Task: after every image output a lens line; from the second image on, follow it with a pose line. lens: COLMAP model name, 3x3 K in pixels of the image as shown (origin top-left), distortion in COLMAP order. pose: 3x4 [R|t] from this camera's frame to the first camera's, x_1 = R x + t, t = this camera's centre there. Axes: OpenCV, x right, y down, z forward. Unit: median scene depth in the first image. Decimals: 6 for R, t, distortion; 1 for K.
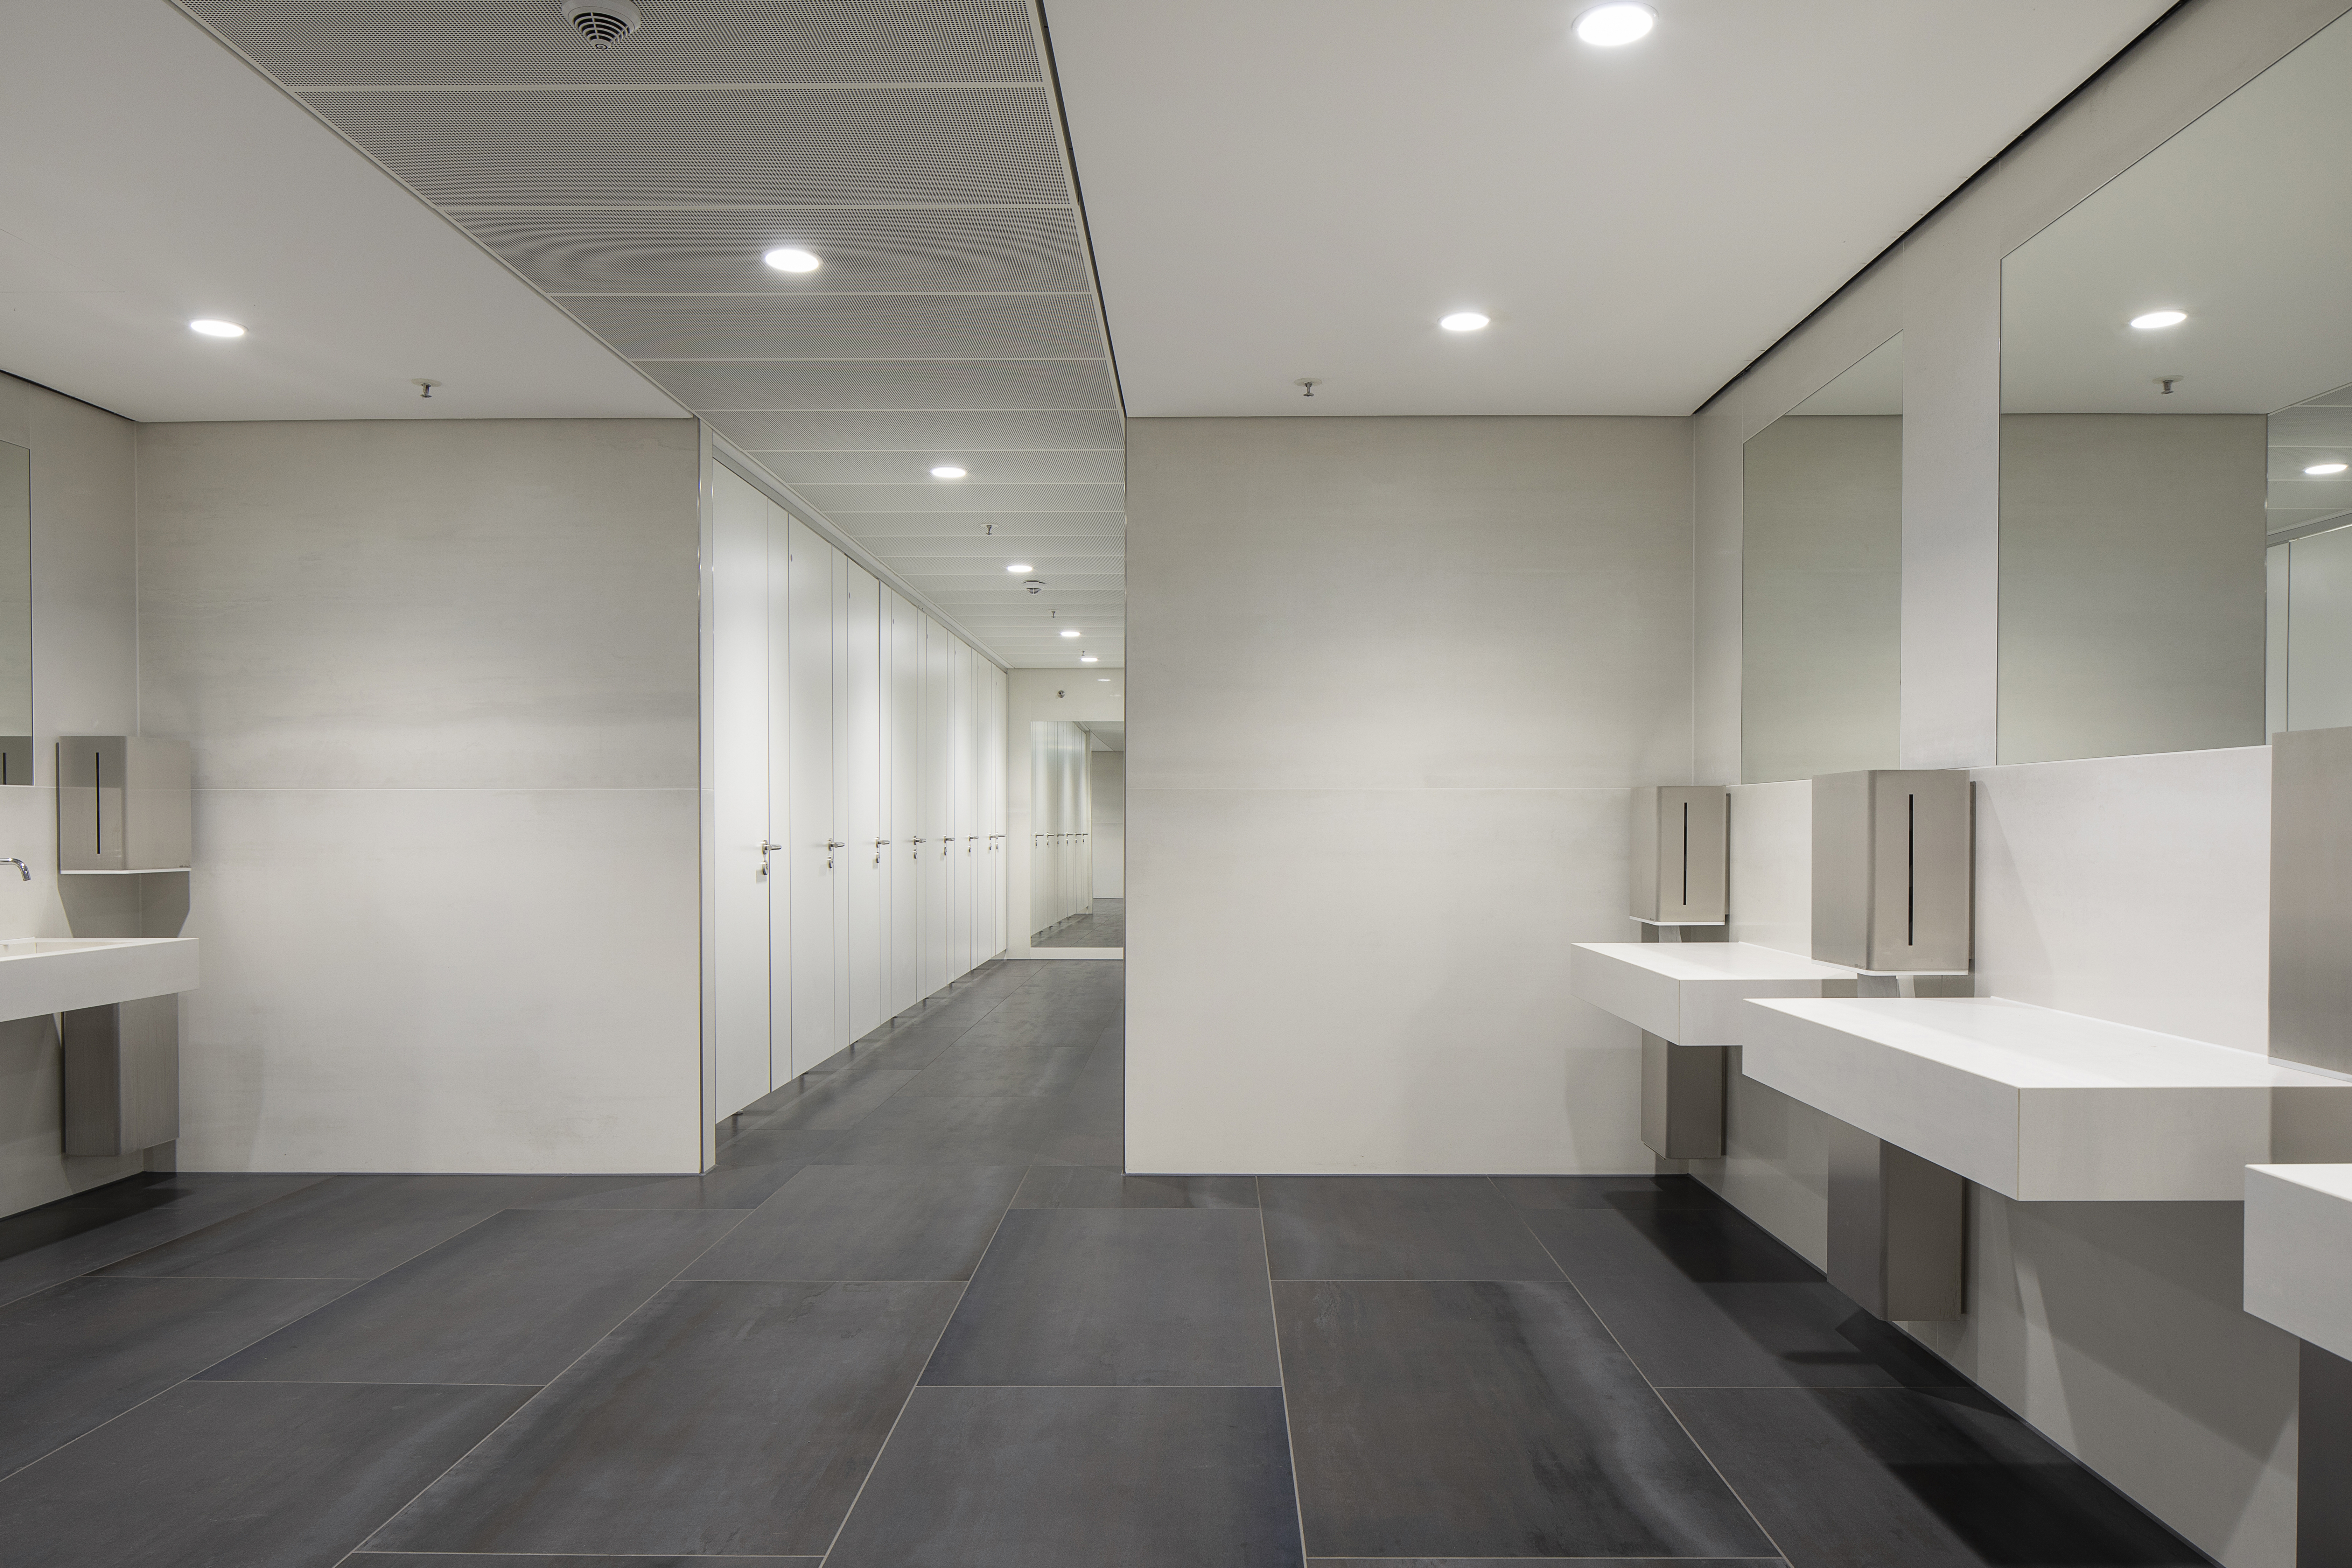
lens RADIAL K [[1638.7, 0, 1251.2], [0, 1638.7, 839.7], [0, 0, 1]] dist [0.005447, -0.016895]
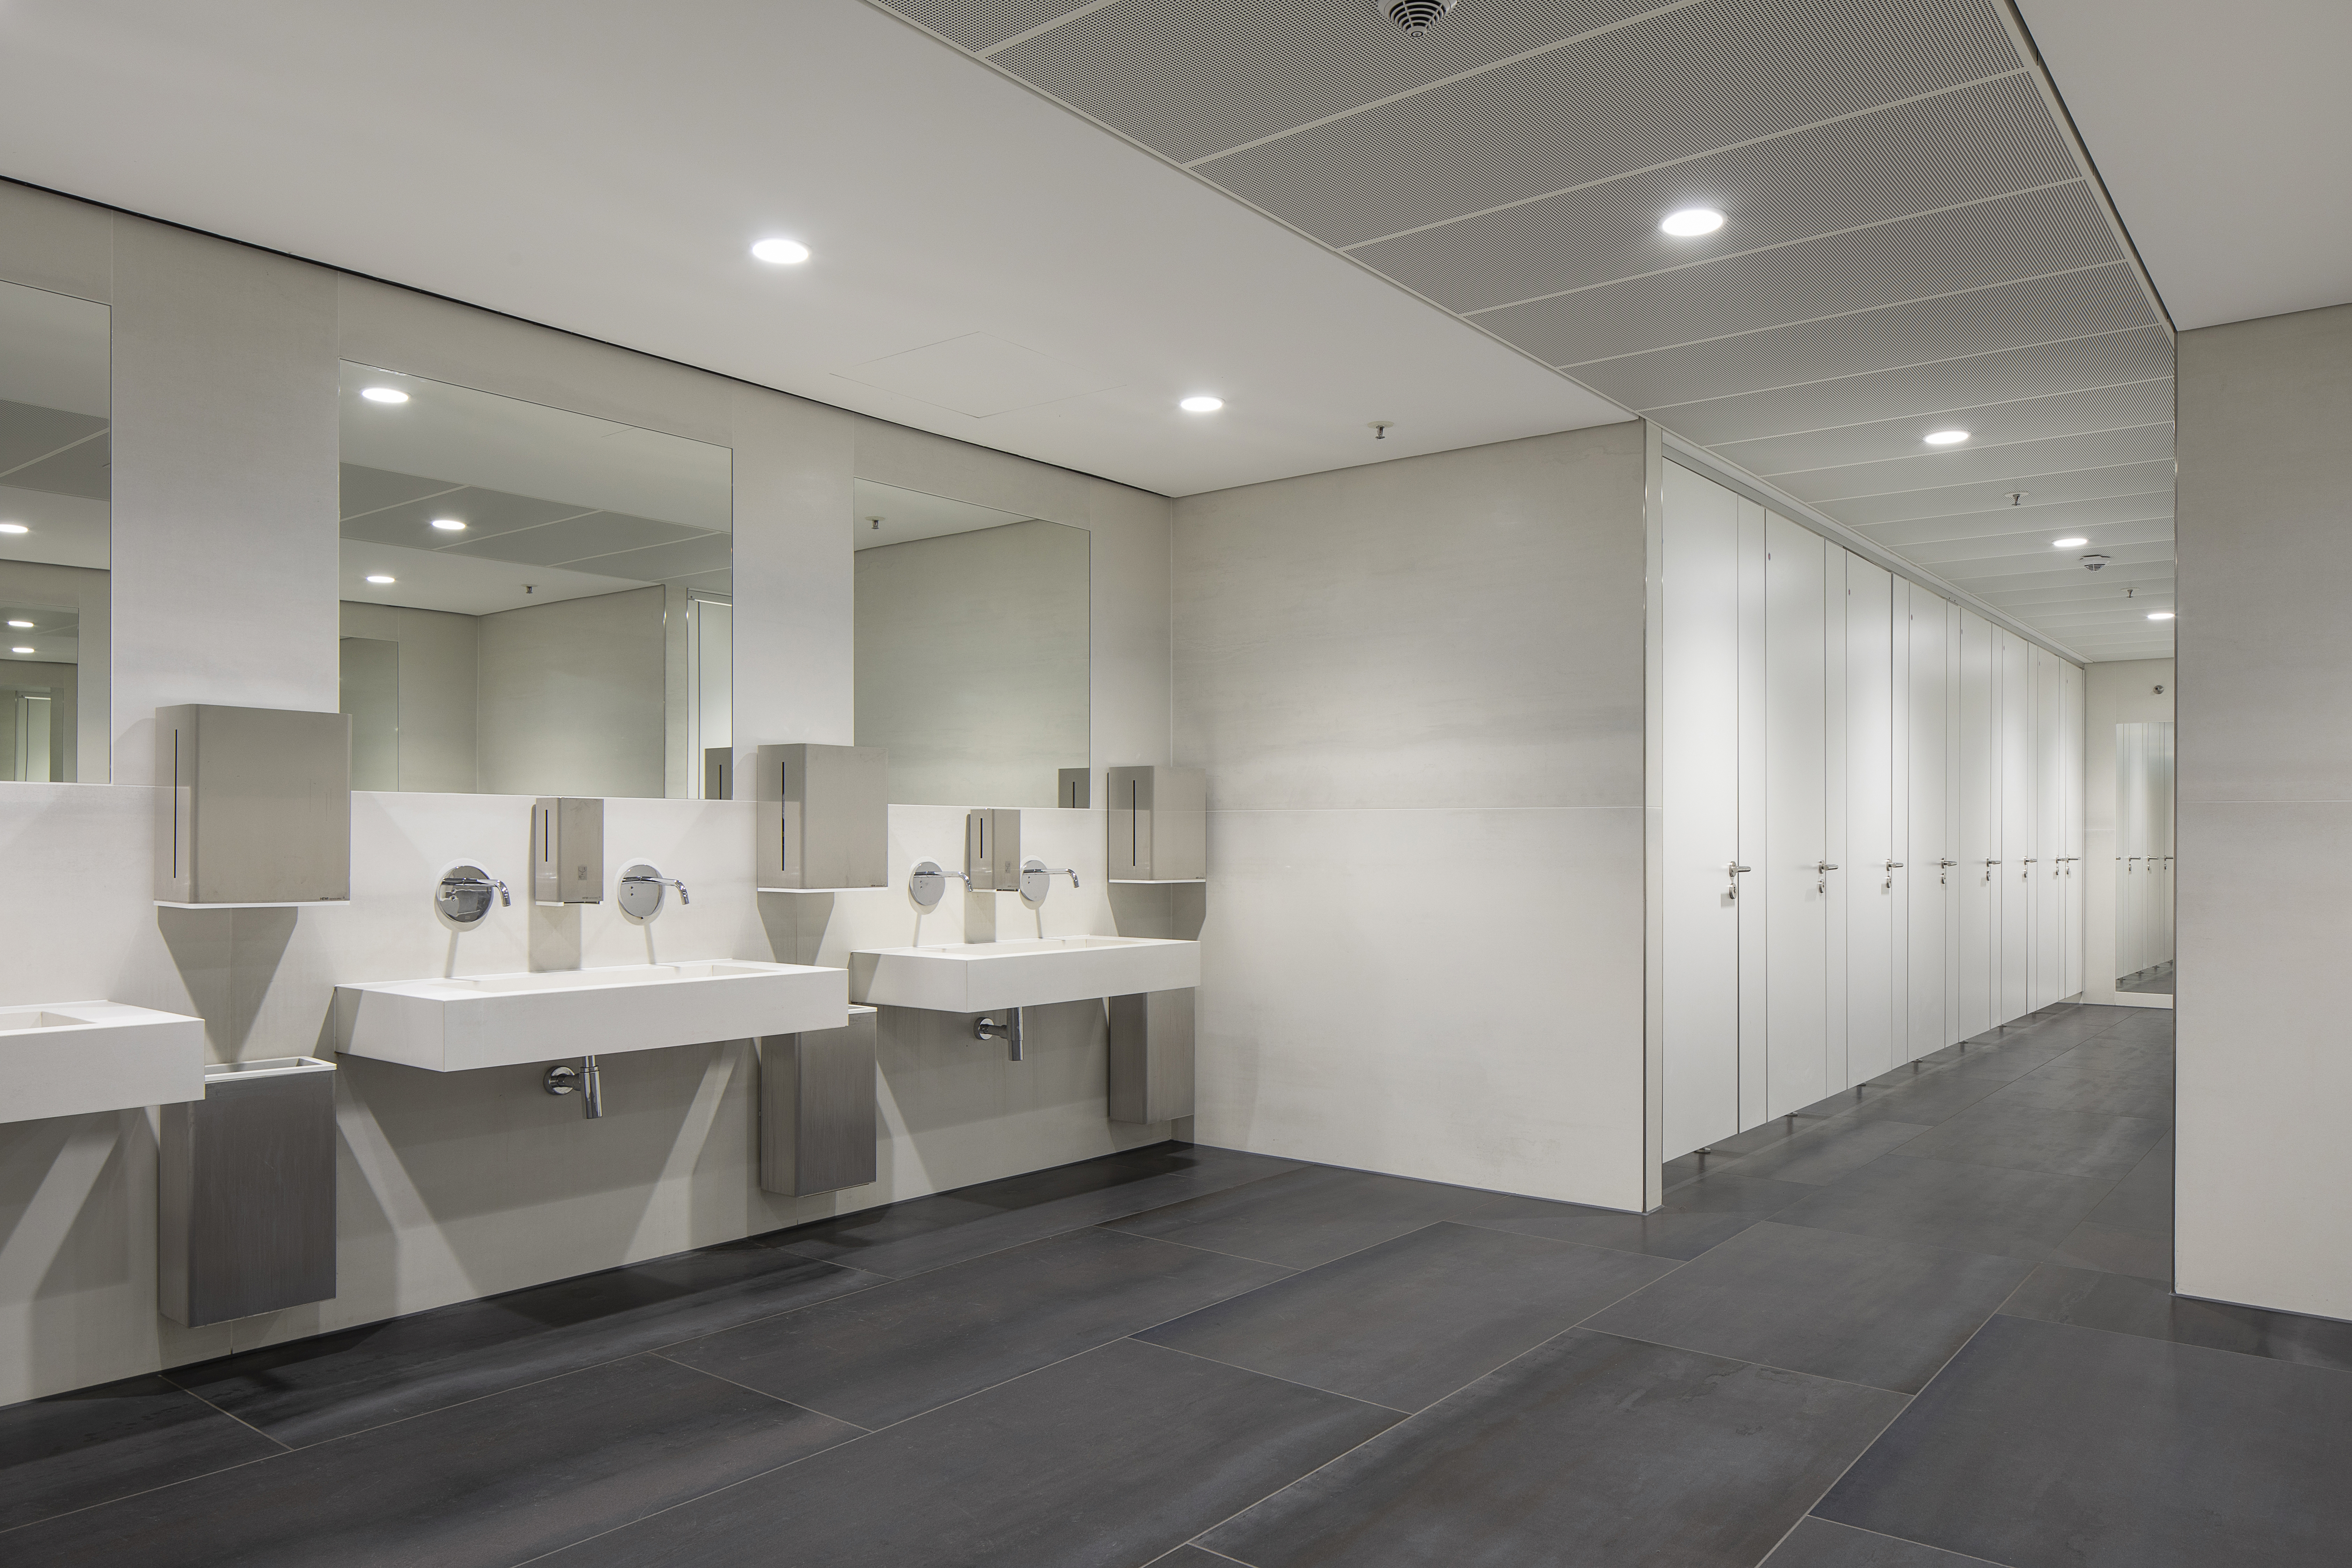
lens RADIAL K [[1638.7, 0, 1134.6], [0, 1638.7, 825.1], [0, 0, 1]] dist [0.005447, -0.016895]
pose [[0.768893, -0.000862, -0.639377, 0.046124], [-0.011906, 0.999806, -0.015666, -0.002122], [0.639267, 0.019658, 0.768734, 0.085044]]
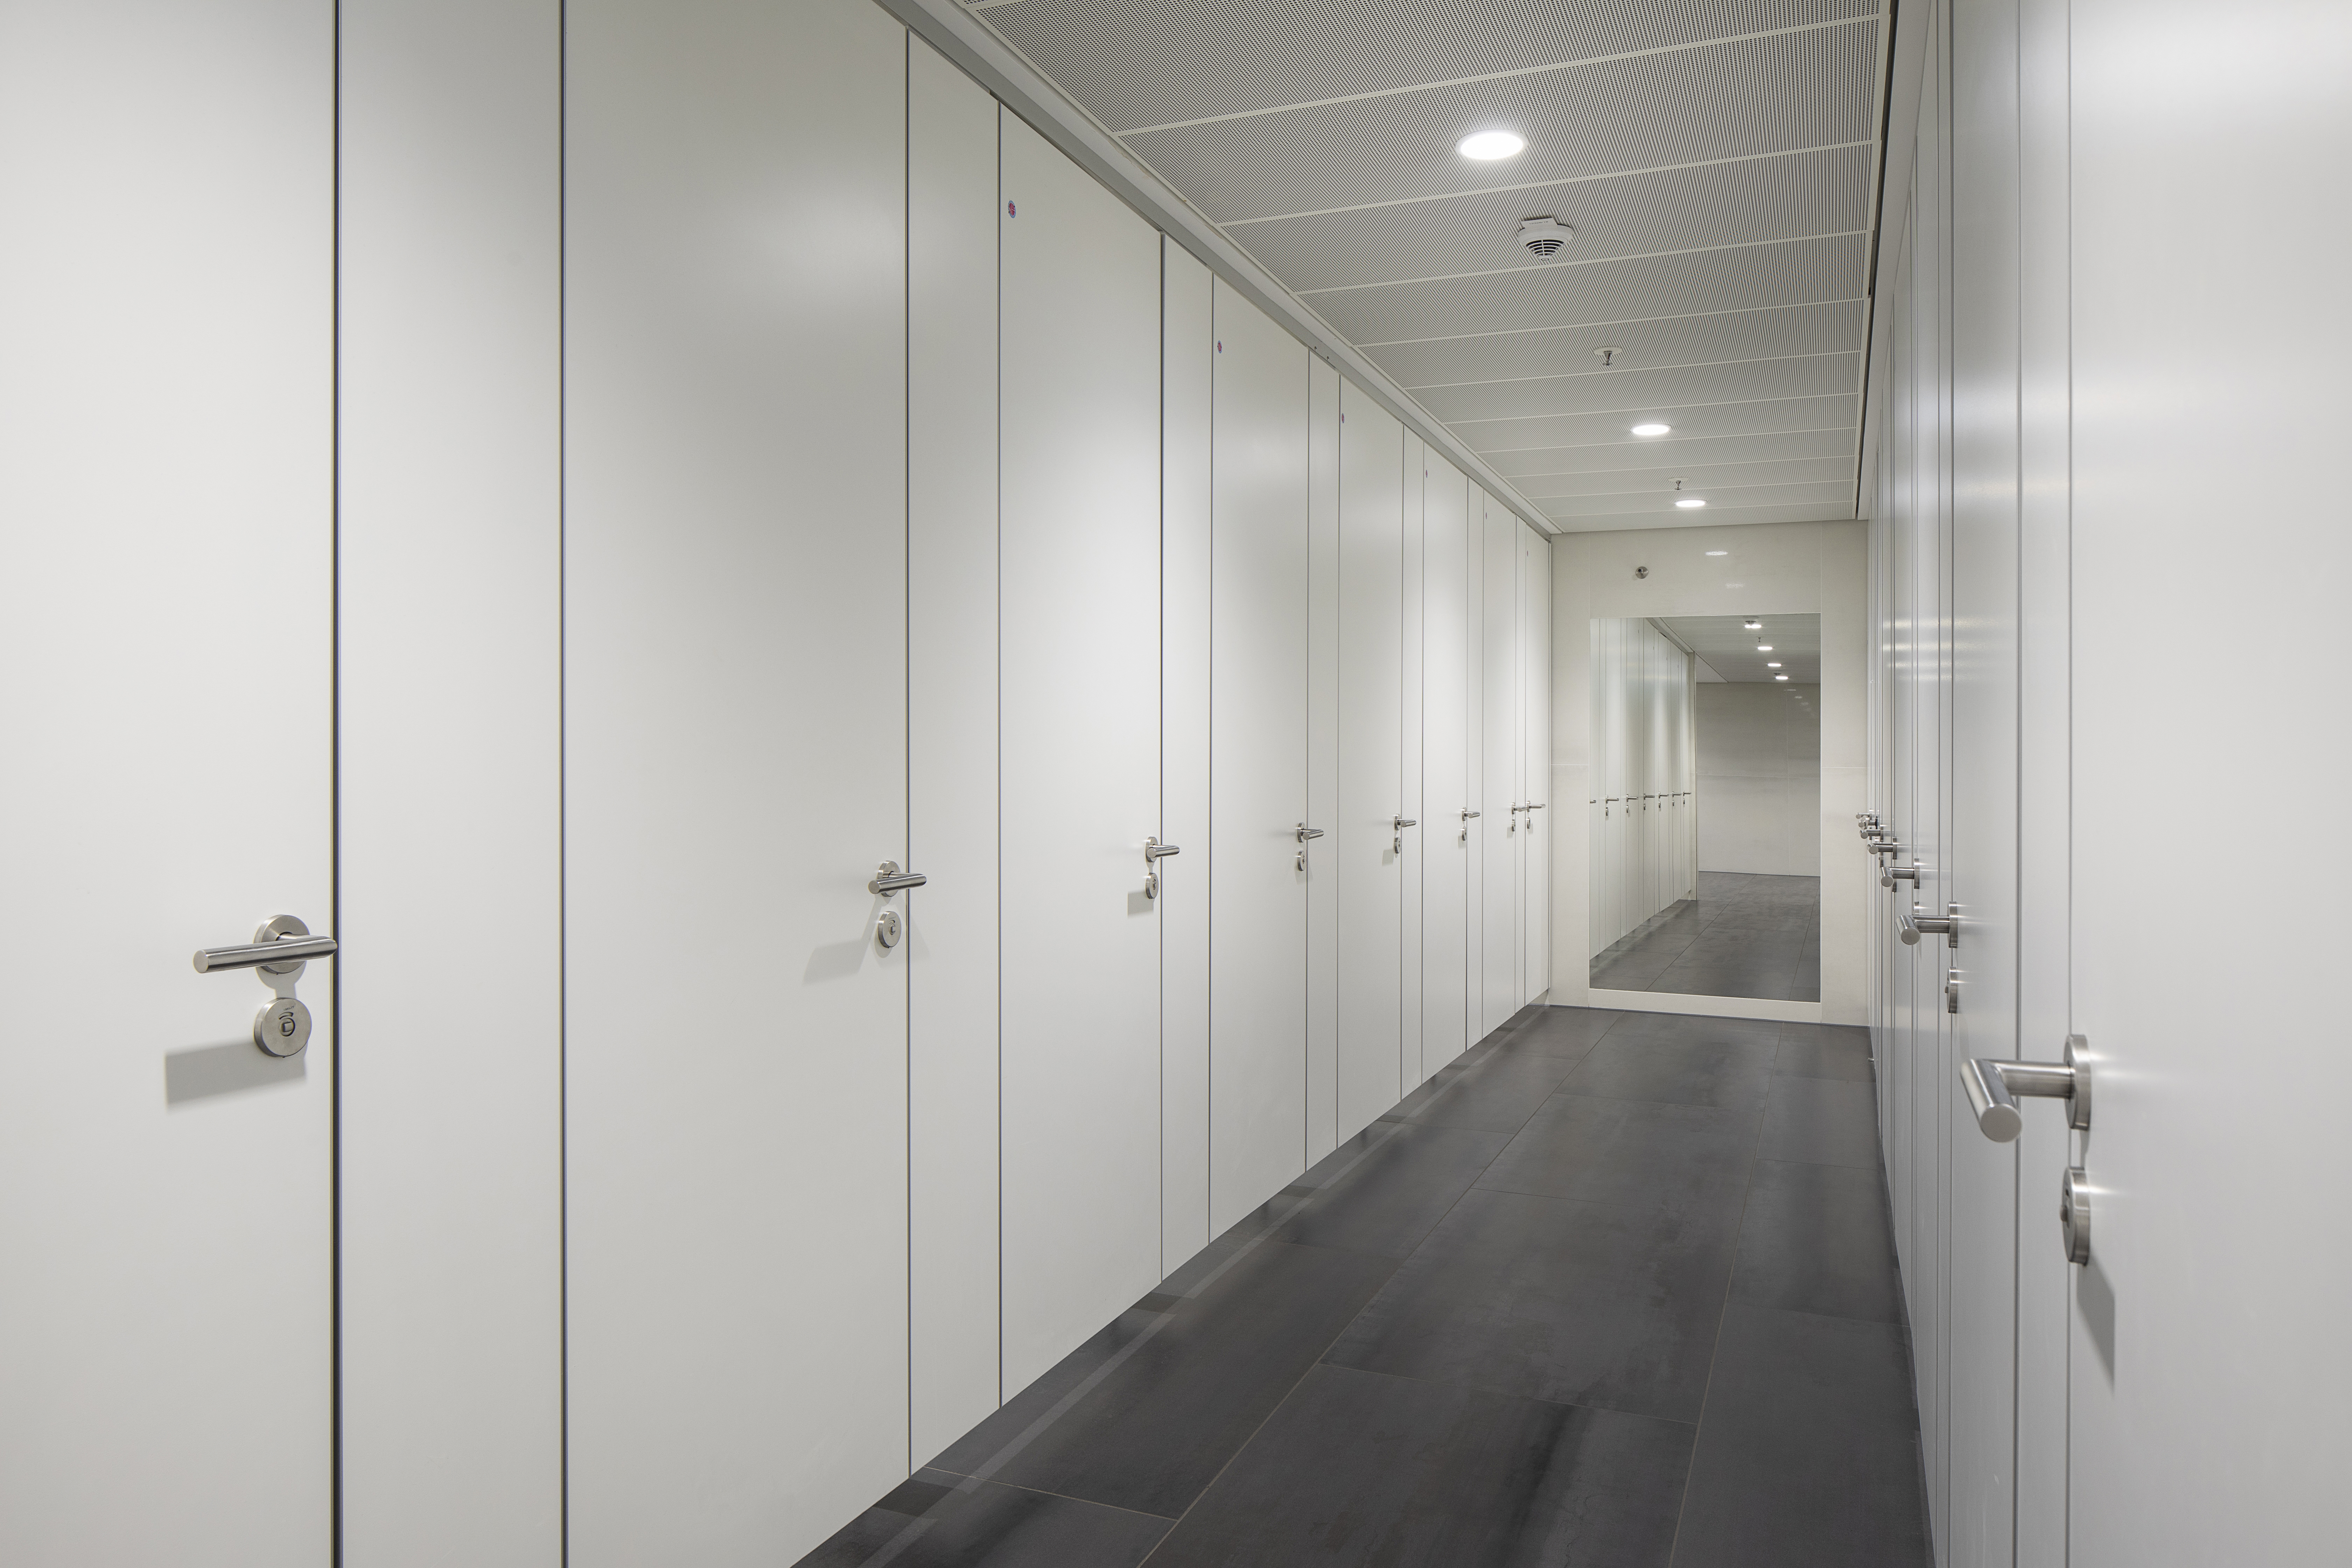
lens RADIAL K [[1638.7, 0, 1160.5], [0, 1638.7, 769.6], [0, 0, 1]] dist [0.005447, -0.016895]
pose [[0.915782, -0.001422, -0.401674, -0.099973], [-0.003070, 0.999940, -0.010538, -0.024613], [0.401664, 0.010883, 0.915722, 1.060593]]
